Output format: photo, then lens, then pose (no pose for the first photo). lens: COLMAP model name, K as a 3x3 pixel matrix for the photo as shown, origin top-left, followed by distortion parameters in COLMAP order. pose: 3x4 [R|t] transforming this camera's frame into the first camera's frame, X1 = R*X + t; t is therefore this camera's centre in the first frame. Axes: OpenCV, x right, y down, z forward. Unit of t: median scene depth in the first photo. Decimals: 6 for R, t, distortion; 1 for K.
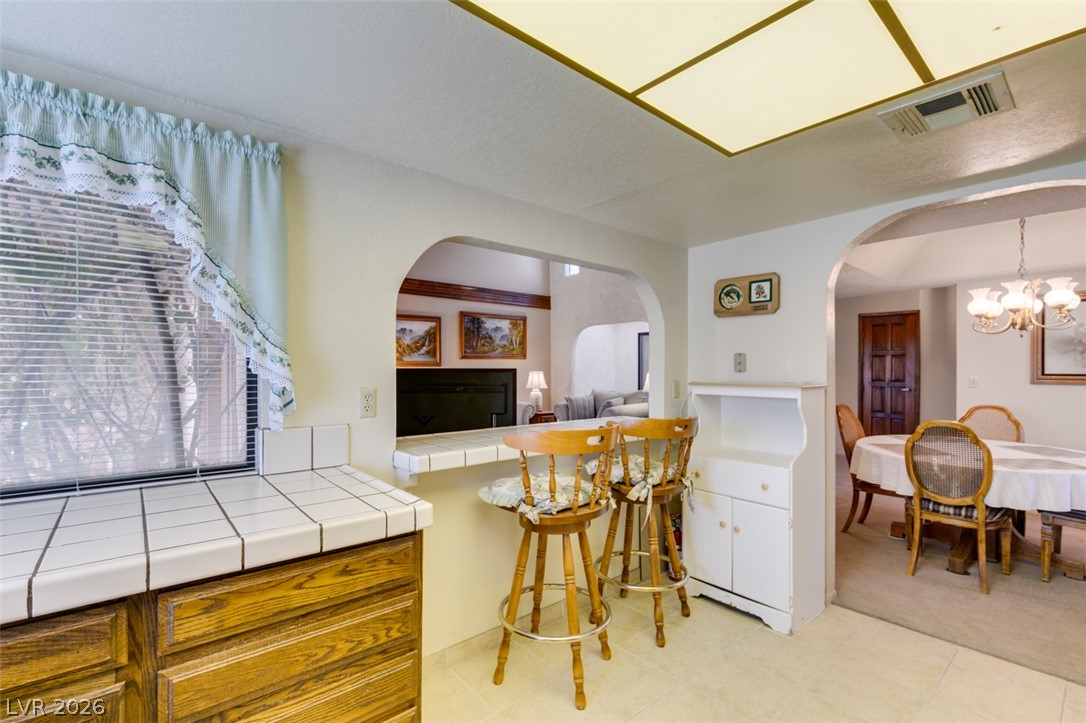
lens RADIAL K [[485.2, 0, 536.3], [0, 485.2, 366.9], [0, 0, 1]] dist [-0.001333, 0.000298]
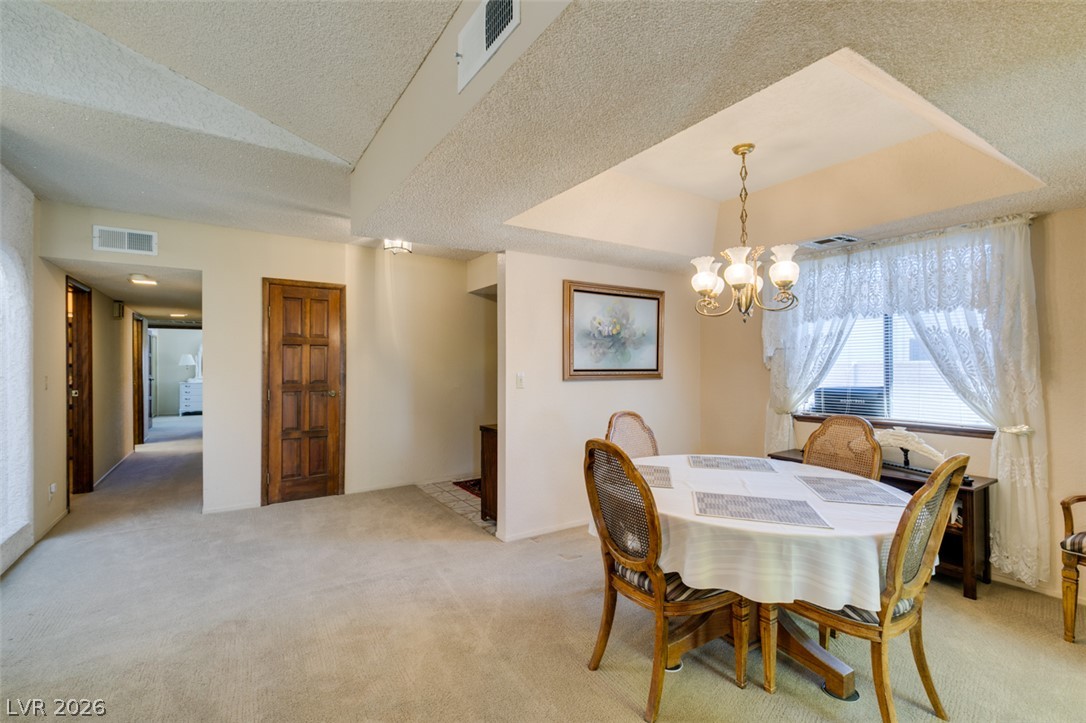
lens RADIAL K [[485.2, 0, 545.1], [0, 485.2, 360.9], [0, 0, 1]] dist [-0.001333, 0.000298]
pose [[0.120793, 0.005983, 0.992660, 0.079822], [-0.000199, 0.999982, -0.006003, 0.002330], [-0.992678, 0.000527, 0.120792, 0.498872]]
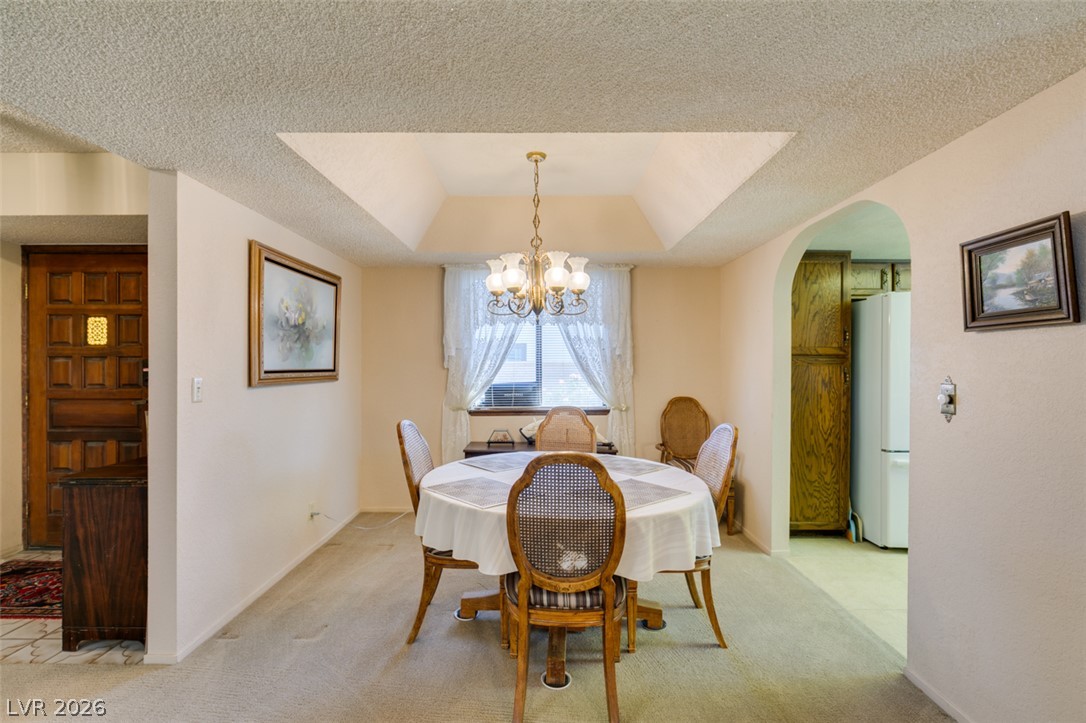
lens RADIAL K [[485.2, 0, 539.3], [0, 485.2, 362.2], [0, 0, 1]] dist [-0.001333, 0.000298]
pose [[-0.761091, 0.000092, 0.648645, 0.194327], [-0.001792, 0.999996, -0.002245, 0.002362], [-0.648642, -0.002871, -0.761088, 0.658435]]
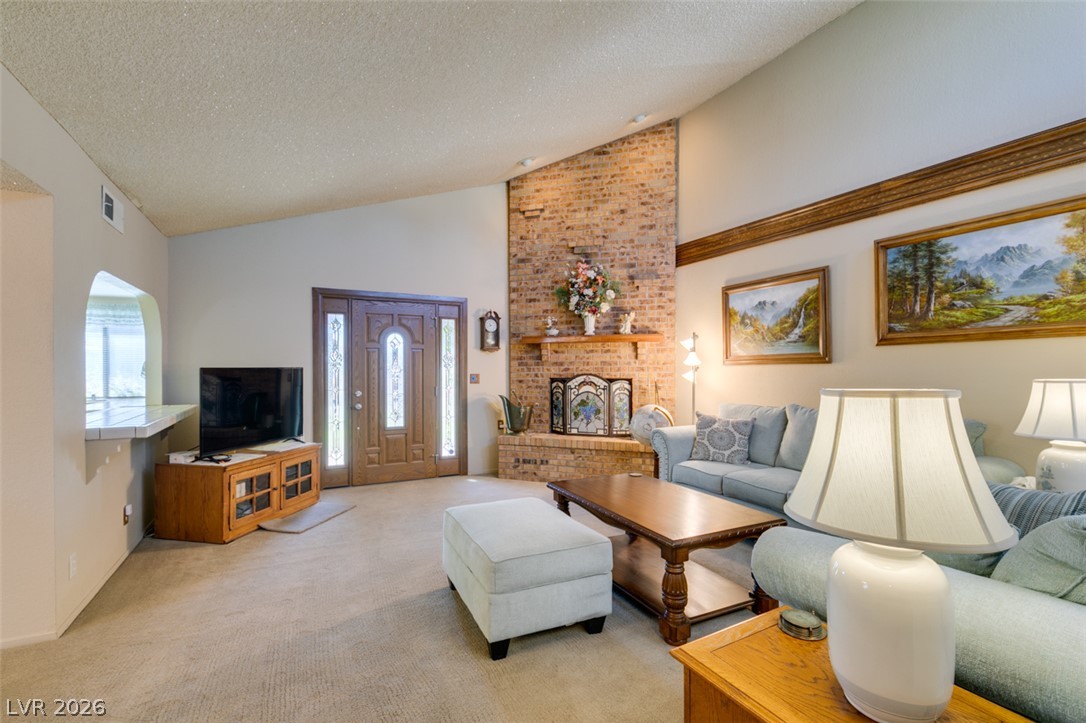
lens RADIAL K [[485.2, 0, 538.6], [0, 485.2, 368.7], [0, 0, 1]] dist [-0.001333, 0.000298]
pose [[-0.222768, 0.001746, -0.974870, 0.352532], [0.003590, 0.999993, 0.000970, 0.003285], [0.974865, -0.003283, -0.222772, 0.783064]]
